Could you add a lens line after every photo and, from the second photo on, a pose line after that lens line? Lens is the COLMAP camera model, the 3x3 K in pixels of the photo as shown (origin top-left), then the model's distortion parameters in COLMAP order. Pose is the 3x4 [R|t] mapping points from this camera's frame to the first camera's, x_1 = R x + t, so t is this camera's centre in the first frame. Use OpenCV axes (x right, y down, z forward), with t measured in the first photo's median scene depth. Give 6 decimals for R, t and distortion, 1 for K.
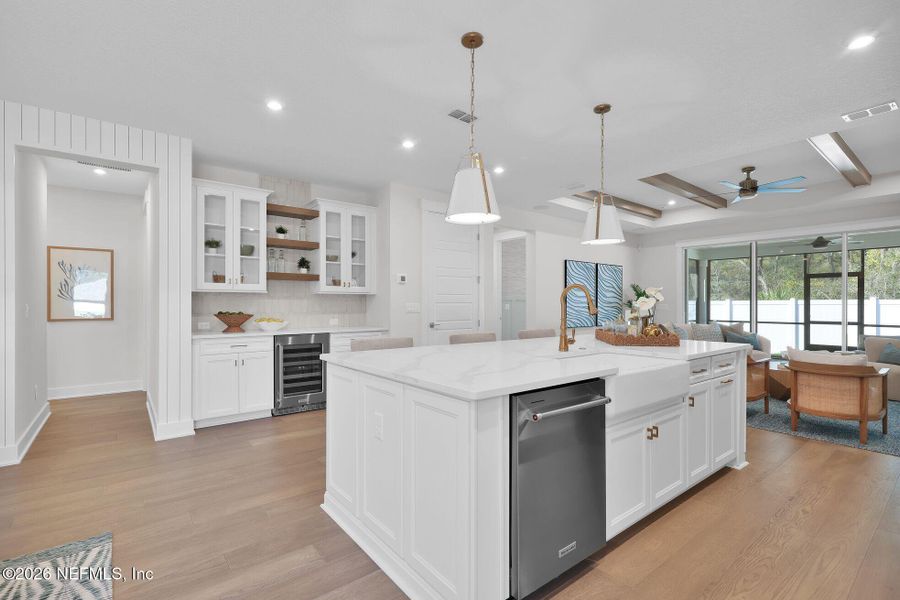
lens RADIAL K [[418.1, 0, 448.4], [0, 418.1, 307.6], [0, 0, 1]] dist [0.001138, -0.000489]
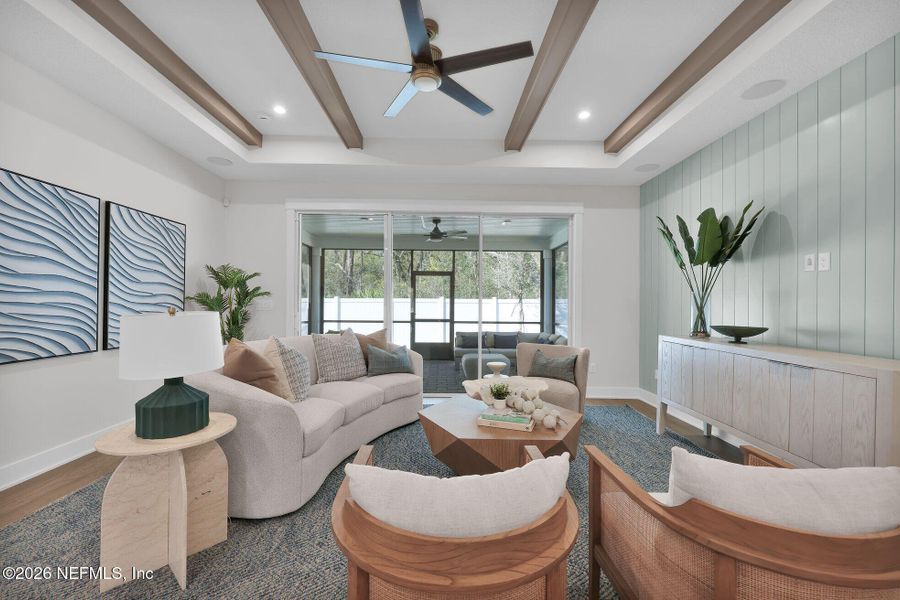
lens RADIAL K [[363.5, 0, 448.0], [0, 363.5, 301.1], [0, 0, 1]] dist [-0.000257, 0.000085]
pose [[0.605022, 0.009769, 0.796149, 0.243699], [-0.000691, 0.999931, -0.011744, -0.000529], [-0.796209, 0.006555, 0.604986, 0.450053]]
